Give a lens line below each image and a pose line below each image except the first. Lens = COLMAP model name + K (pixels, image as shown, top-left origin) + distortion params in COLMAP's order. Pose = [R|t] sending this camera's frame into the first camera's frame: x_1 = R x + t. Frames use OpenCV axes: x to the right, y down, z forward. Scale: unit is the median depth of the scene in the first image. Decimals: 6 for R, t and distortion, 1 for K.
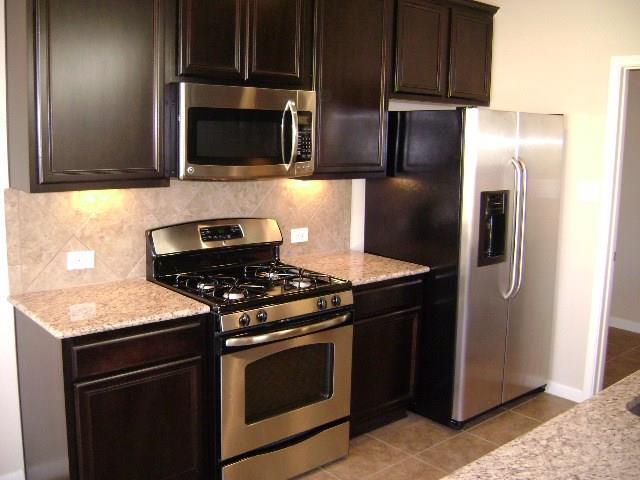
lens RADIAL K [[670.4, 0, 306.6], [0, 670.4, 231.5], [0, 0, 1]] dist [-0.114659, 0.000000]
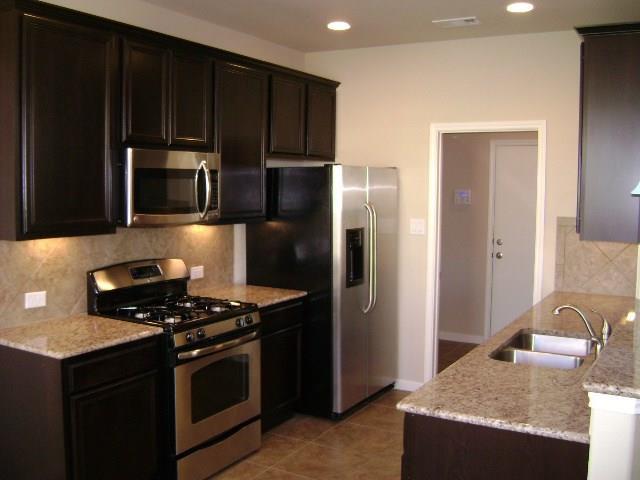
lens RADIAL K [[670.4, 0, 317.9], [0, 670.4, 237.0], [0, 0, 1]] dist [-0.114659, 0.000000]
pose [[0.946668, -0.038229, 0.319935, -0.213515], [0.058579, 0.996809, -0.054223, 0.022531], [-0.316841, 0.070073, 0.945887, -0.218894]]
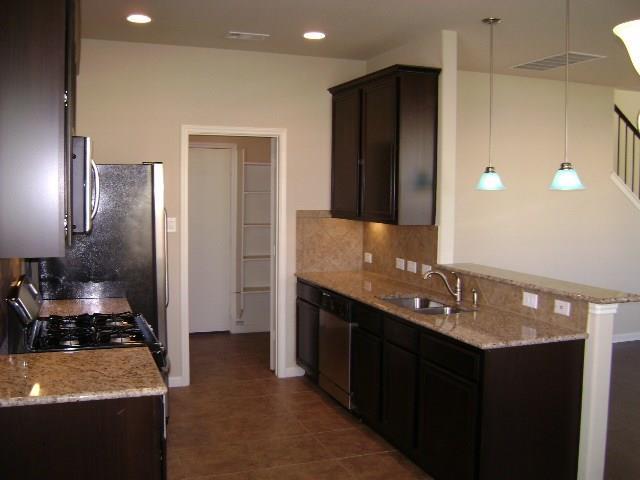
lens RADIAL K [[670.4, 0, 317.7], [0, 670.4, 240.6], [0, 0, 1]] dist [-0.114659, 0.000000]
pose [[0.351632, -0.085778, 0.932200, -0.896246], [0.141051, 0.989280, 0.037824, -0.051858], [-0.925451, 0.118187, 0.359962, 0.322927]]
